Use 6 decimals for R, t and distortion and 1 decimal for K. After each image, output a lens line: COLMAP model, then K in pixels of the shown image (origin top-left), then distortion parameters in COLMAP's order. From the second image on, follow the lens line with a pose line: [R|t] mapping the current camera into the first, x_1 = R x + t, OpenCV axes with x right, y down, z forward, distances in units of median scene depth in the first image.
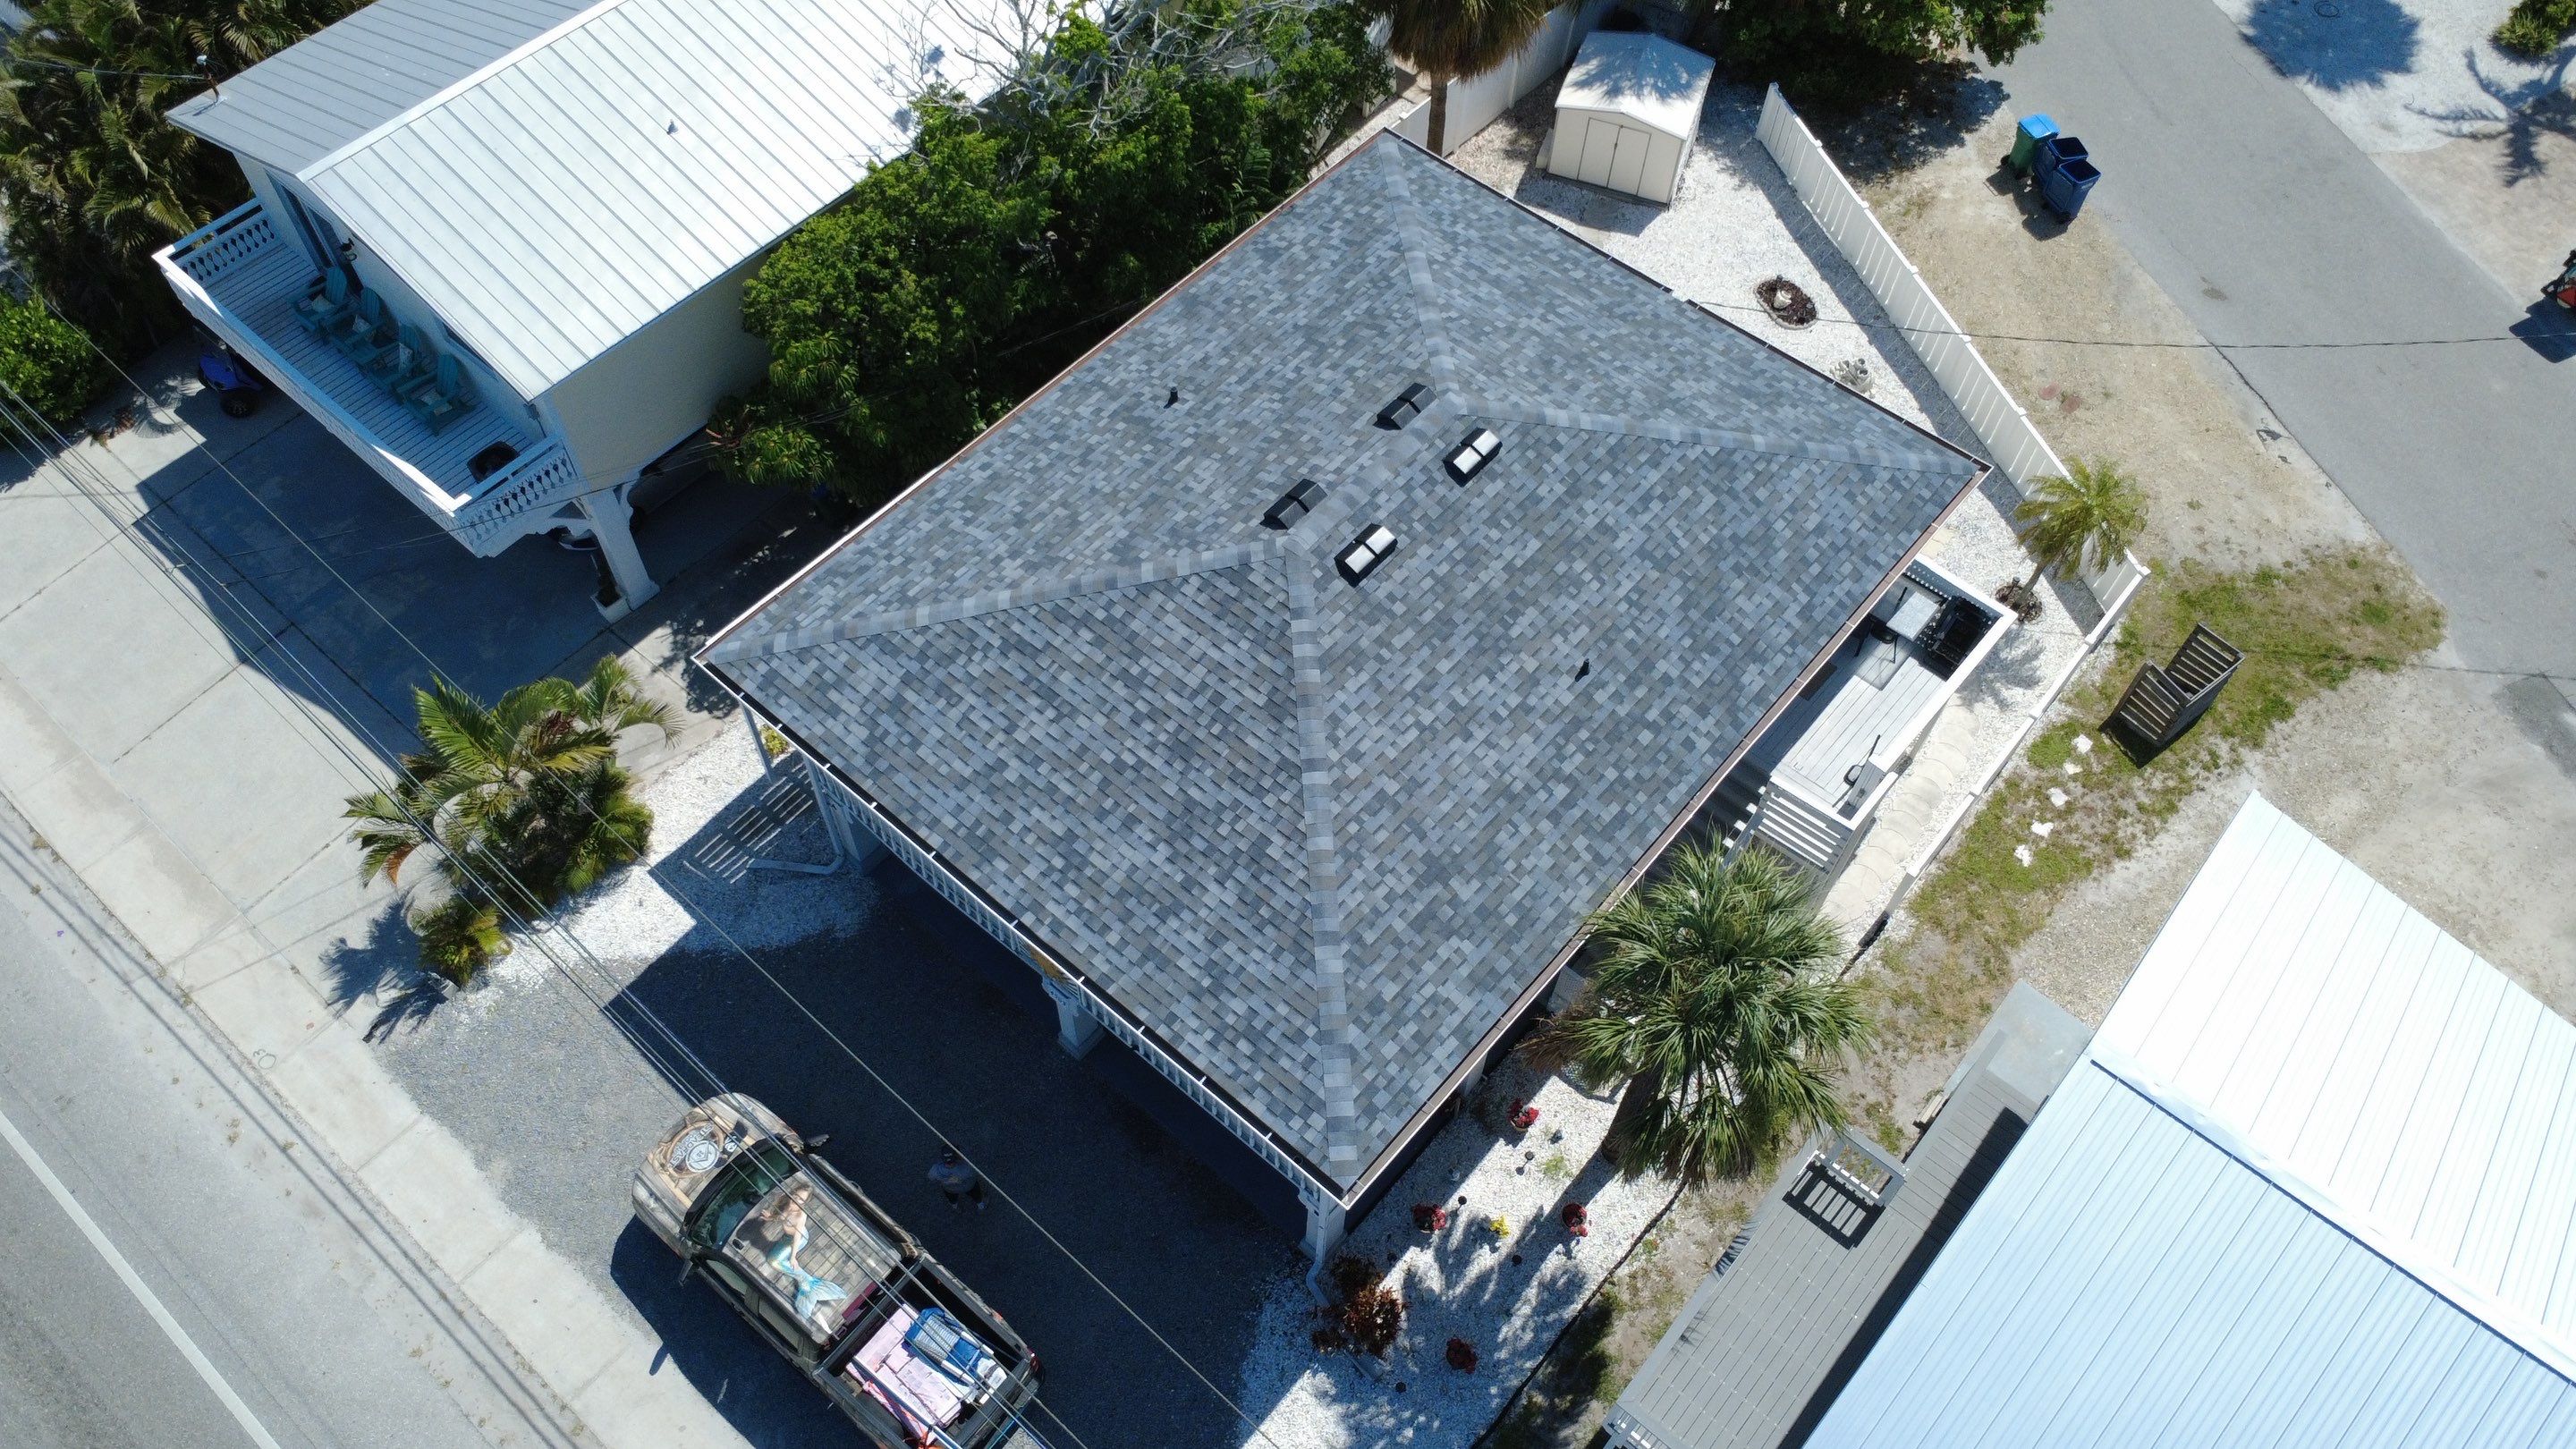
lens RADIAL K [[1882.5, 0, 1284.6], [0, 1882.5, 718.7], [0, 0, 1]] dist [-0.002668, 0.004508]
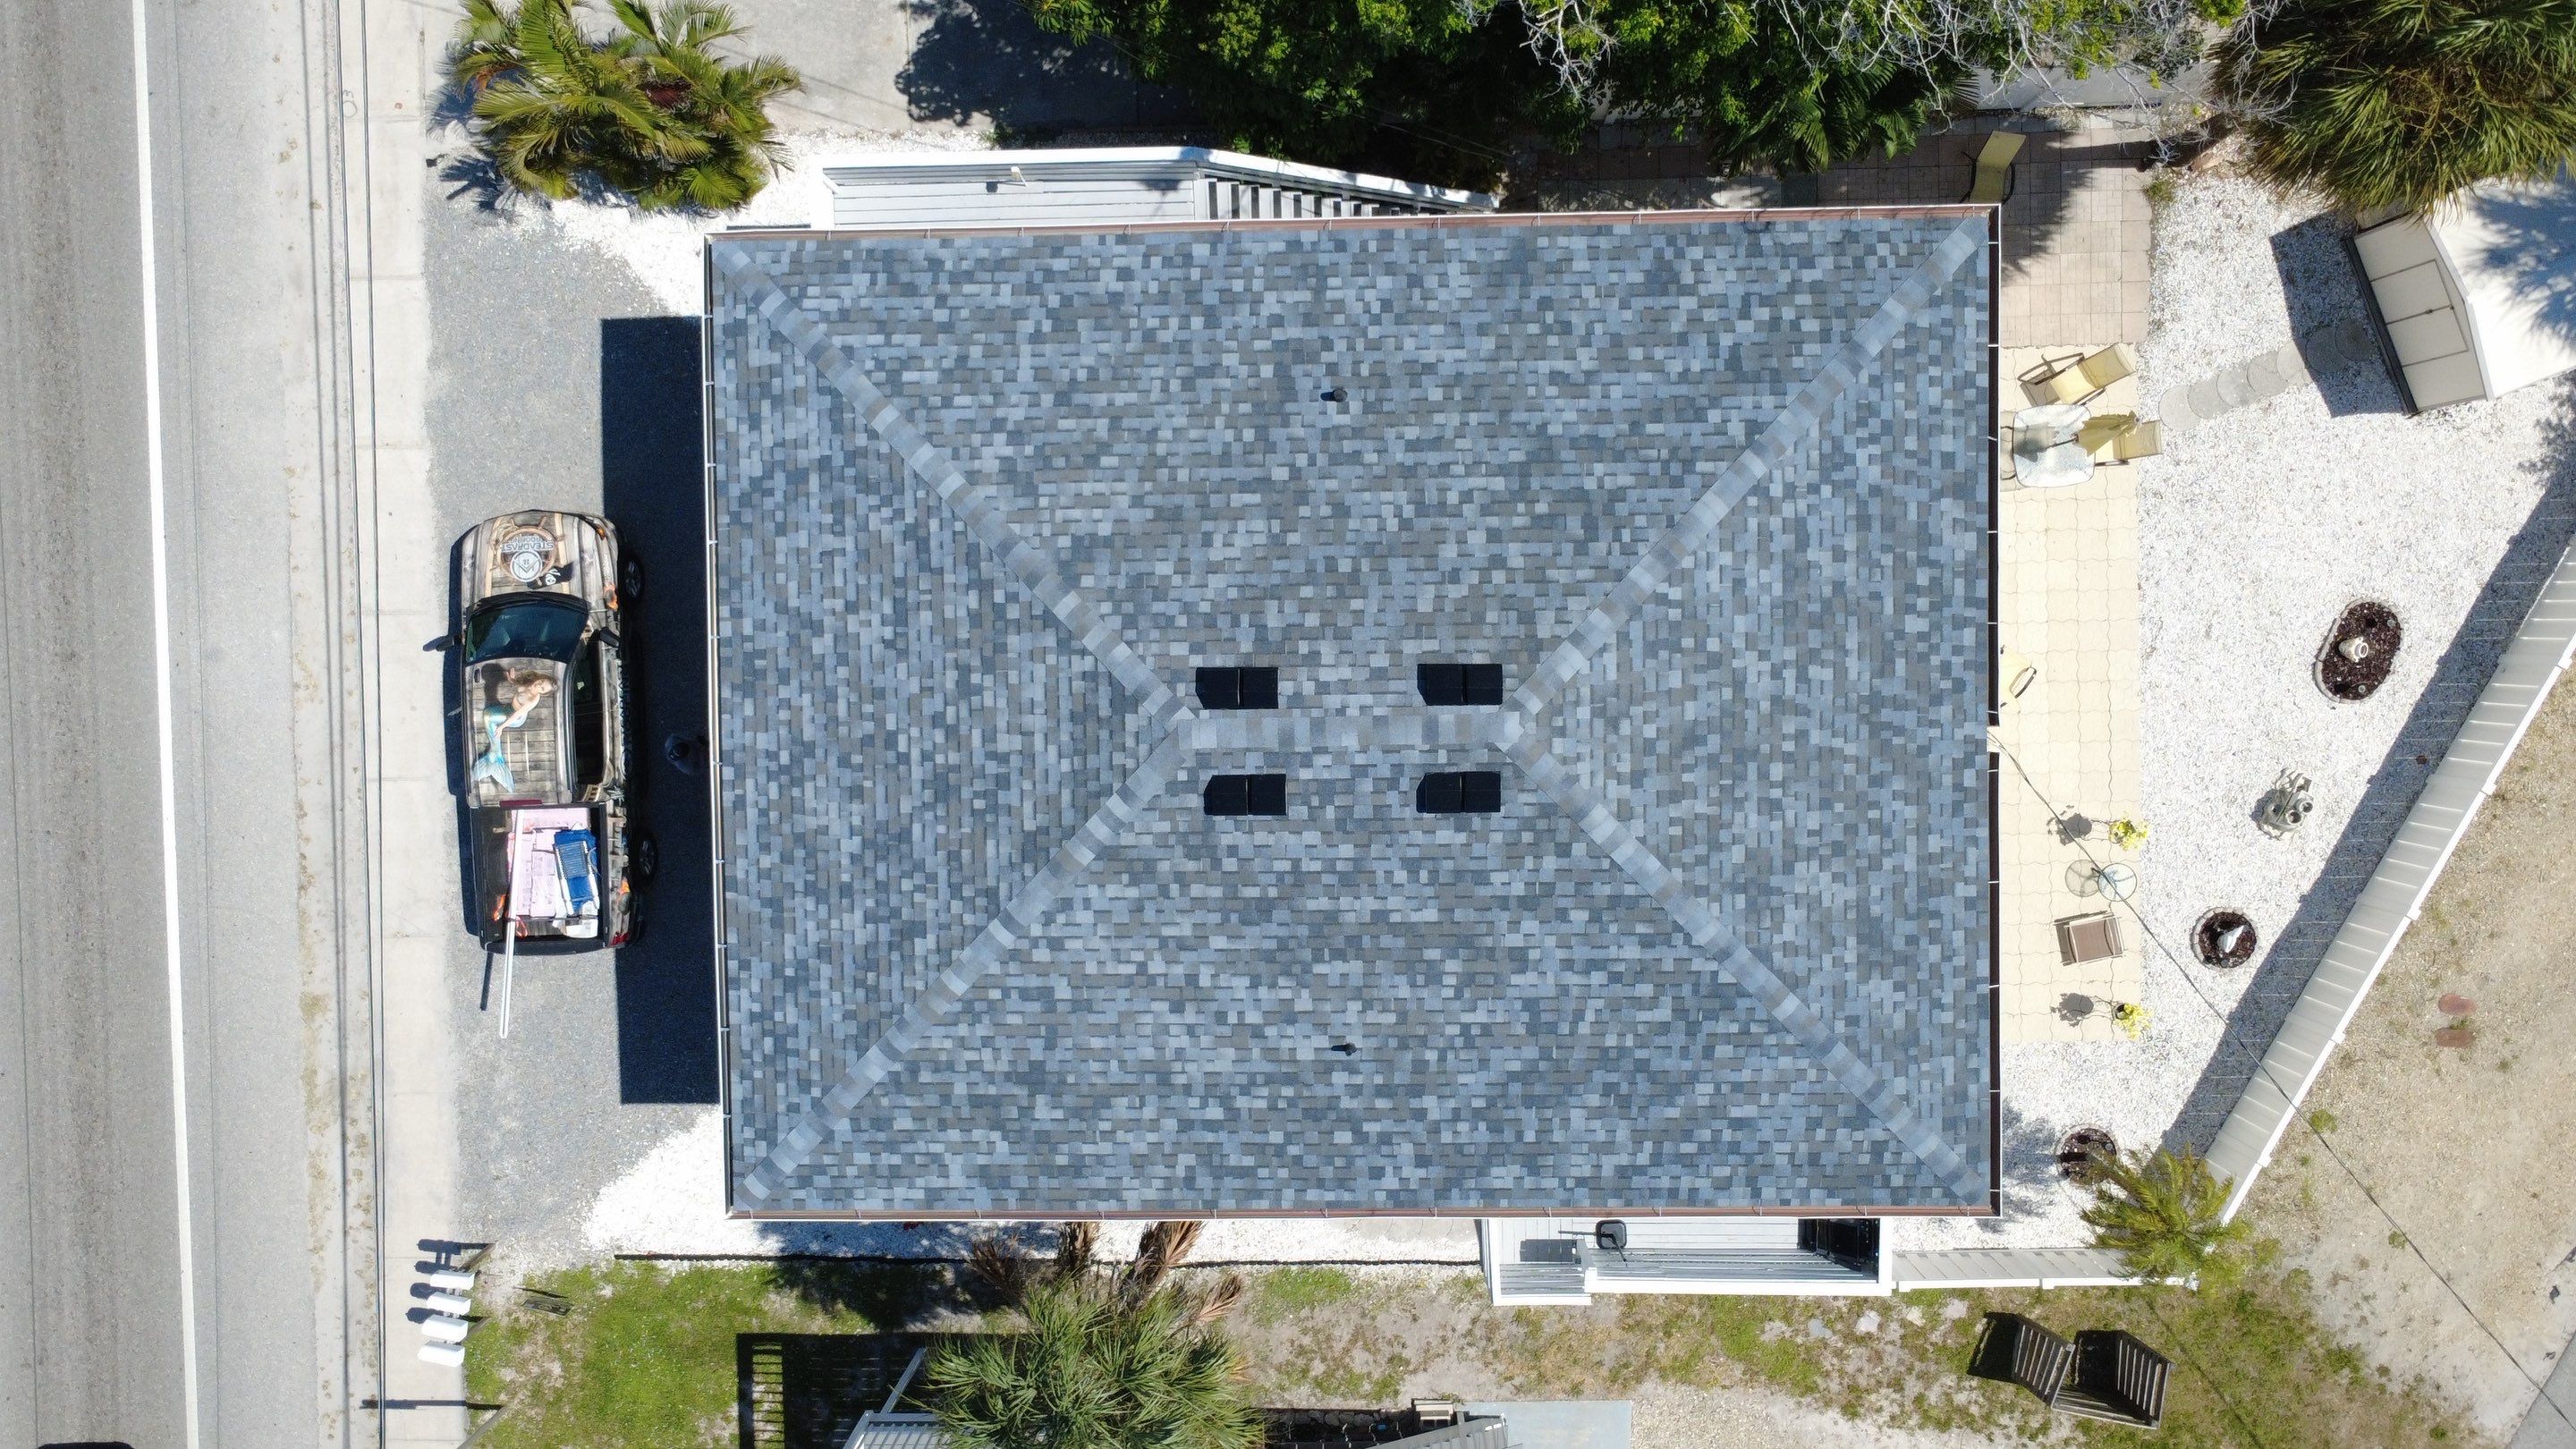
lens RADIAL K [[1882.5, 0, 1284.2], [0, 1882.5, 722.4], [0, 0, 1]] dist [-0.002668, 0.004508]
pose [[0.663036, 0.748495, -0.011720, 0.035873], [-0.592940, 0.534669, 0.602122, -0.561135], [0.456952, -0.392279, 0.798318, 0.334539]]
